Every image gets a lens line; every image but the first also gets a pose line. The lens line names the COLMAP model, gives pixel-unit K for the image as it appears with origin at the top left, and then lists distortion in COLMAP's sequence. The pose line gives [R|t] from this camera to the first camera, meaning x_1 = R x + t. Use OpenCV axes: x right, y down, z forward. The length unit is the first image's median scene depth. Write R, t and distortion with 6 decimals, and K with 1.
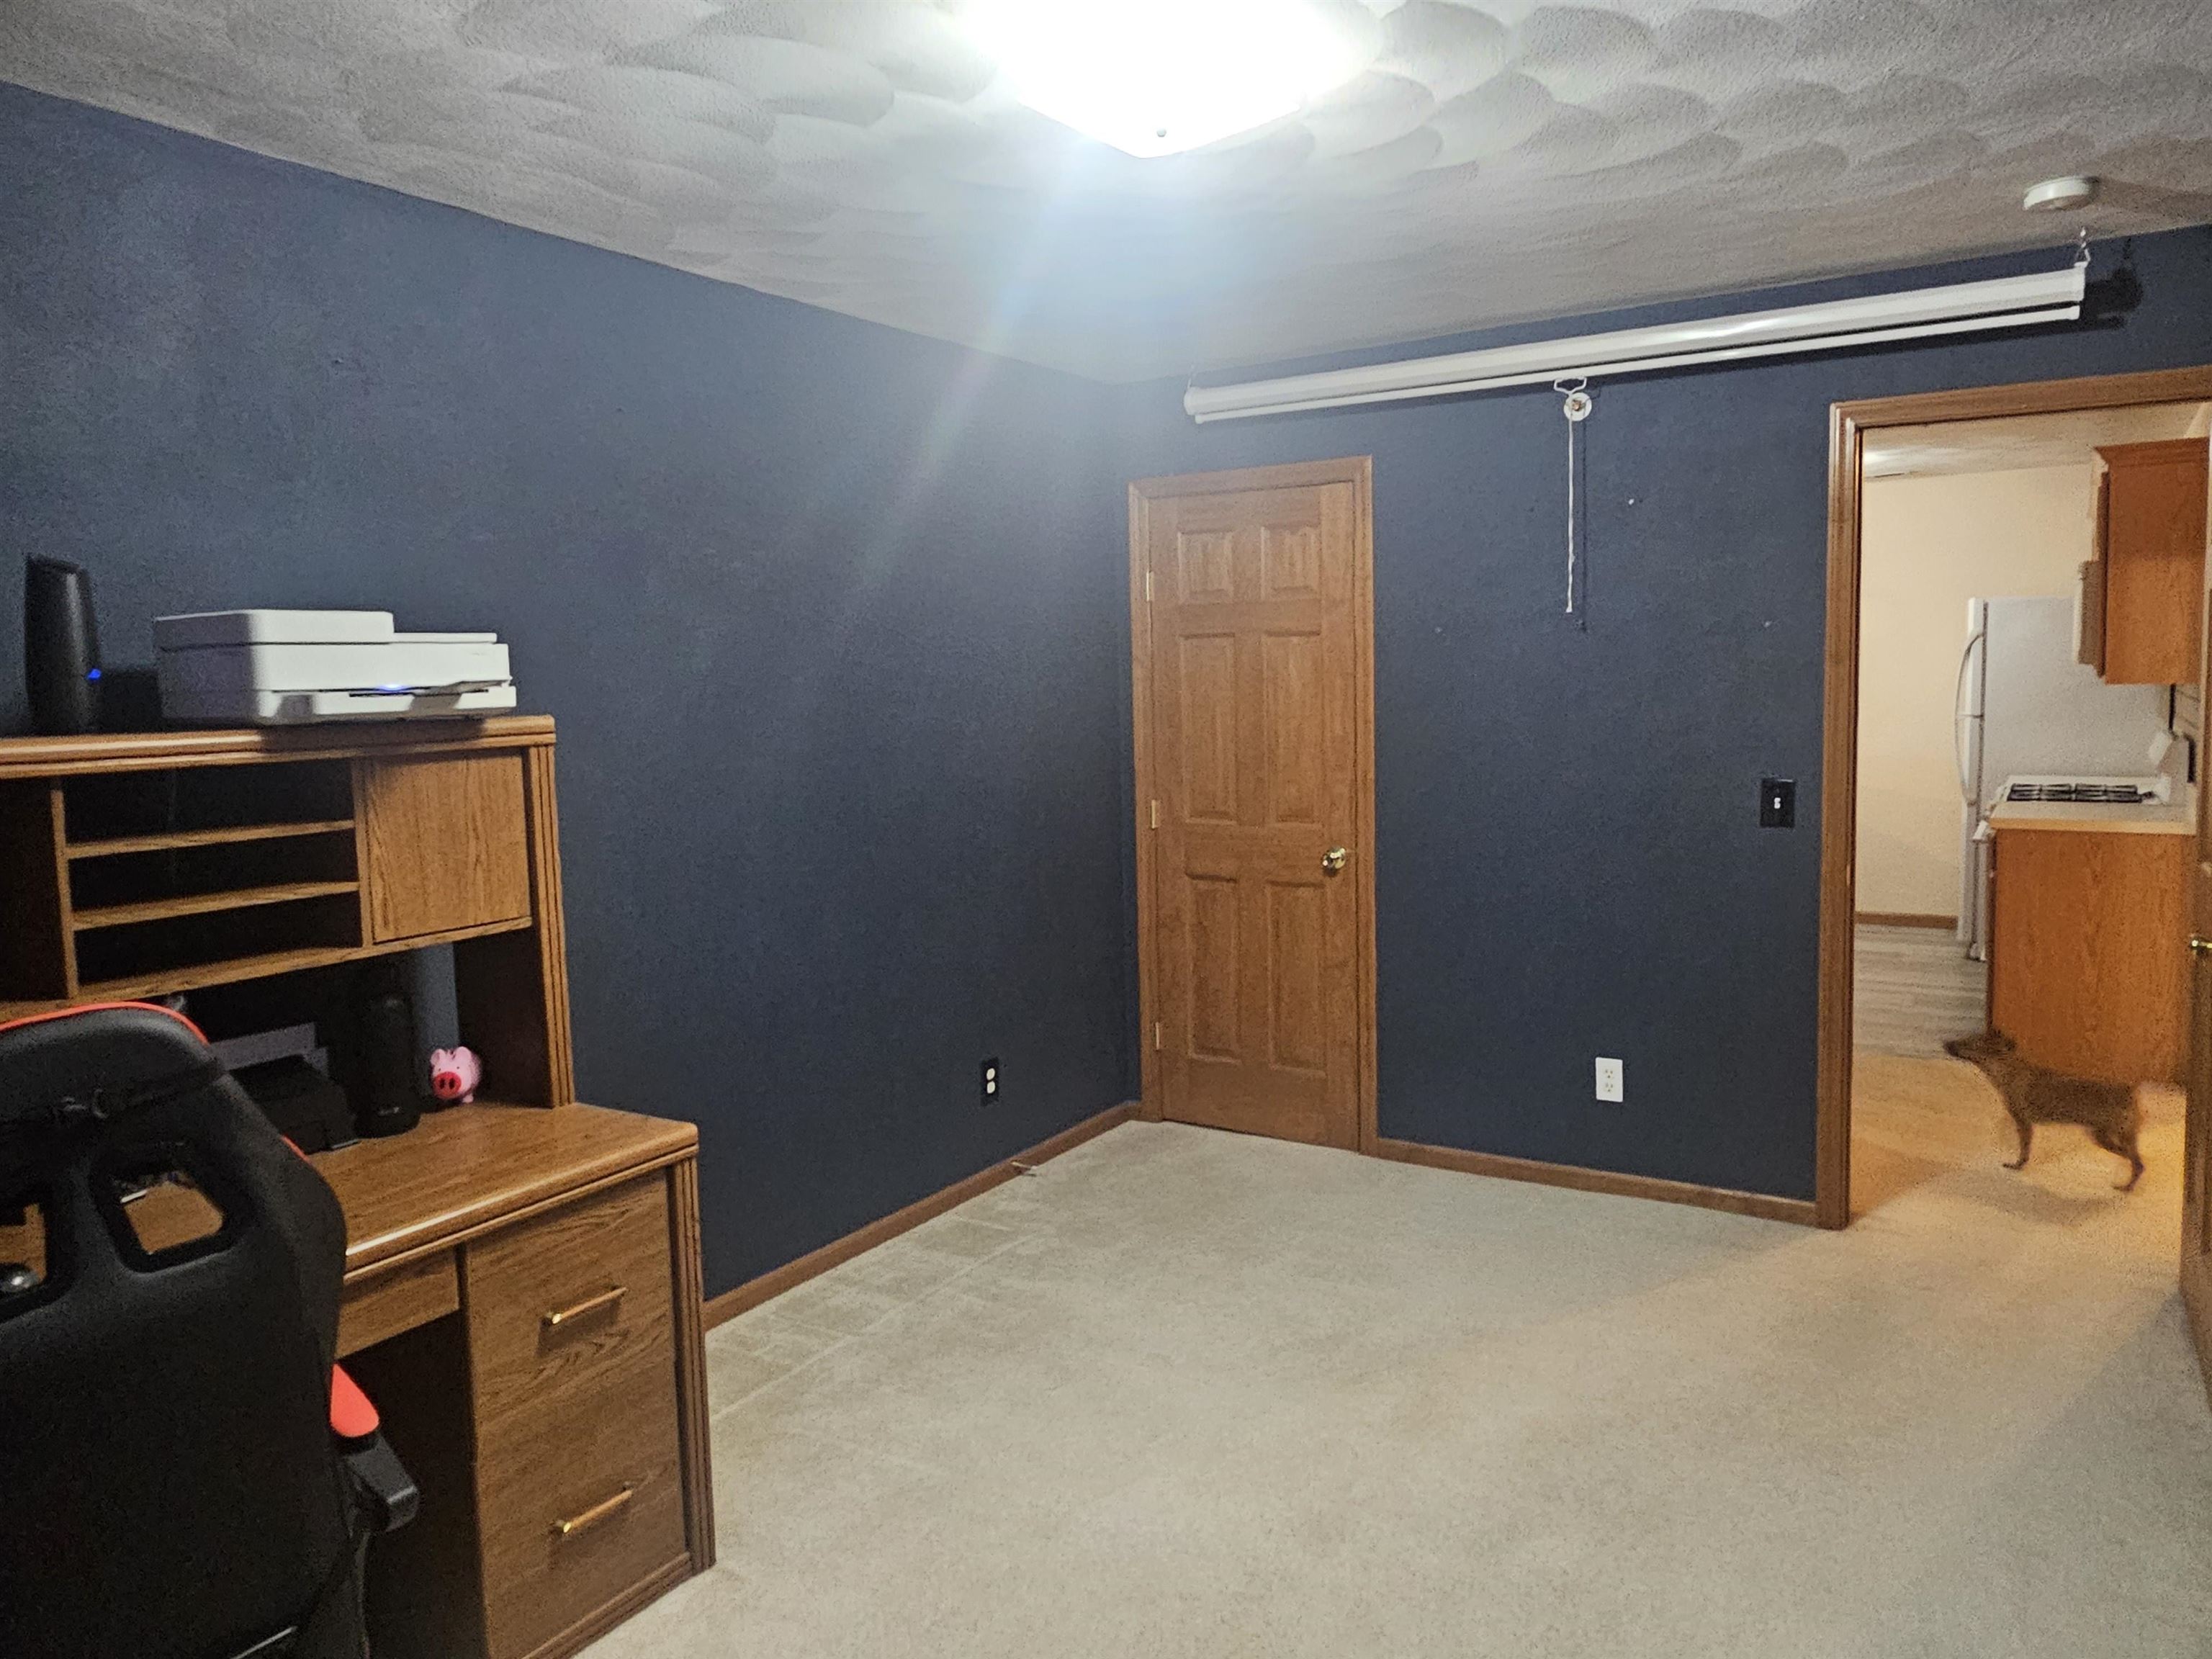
lens RADIAL K [[1400.4, 0, 1098.1], [0, 1400.4, 812.0], [0, 0, 1]] dist [0.004288, -0.000151]
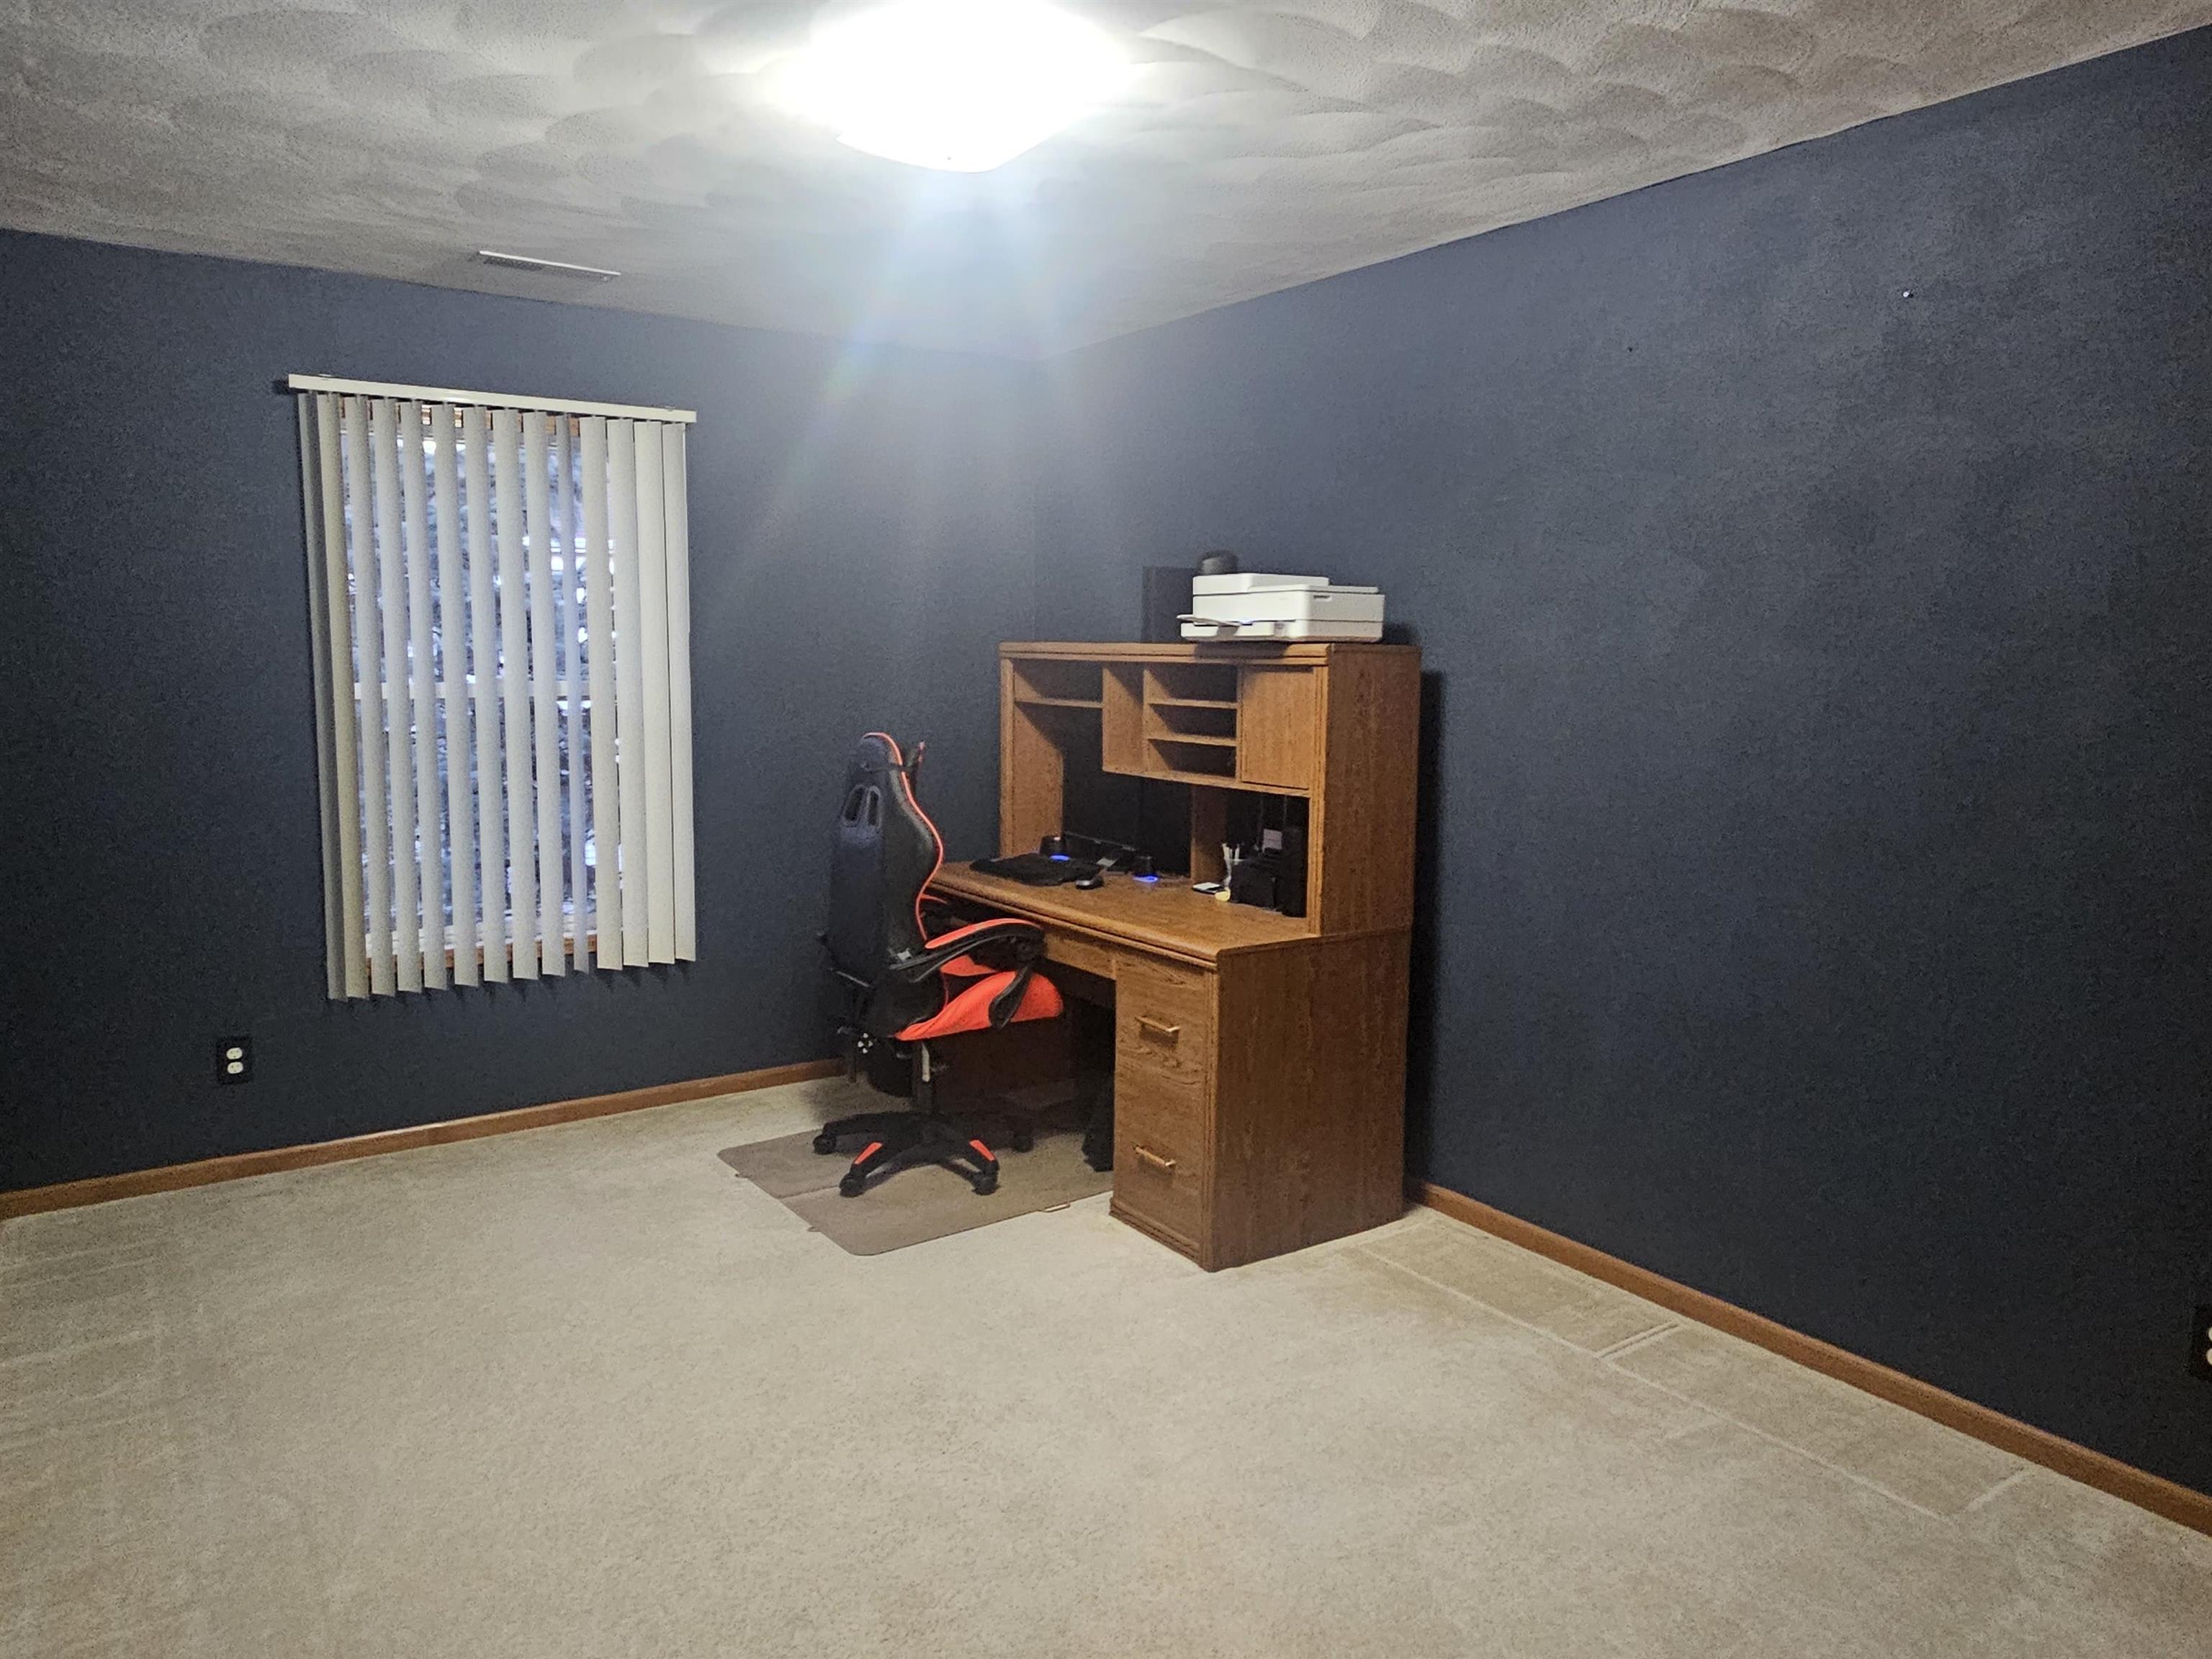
lens RADIAL K [[1400.4, 0, 1098.1], [0, 1400.4, 812.0], [0, 0, 1]] dist [0.004288, -0.000151]
pose [[-0.327686, 0.139755, -0.934393, 1.059522], [-0.087473, 0.980263, 0.177292, -0.144749], [0.940729, 0.139830, -0.308994, 1.375081]]
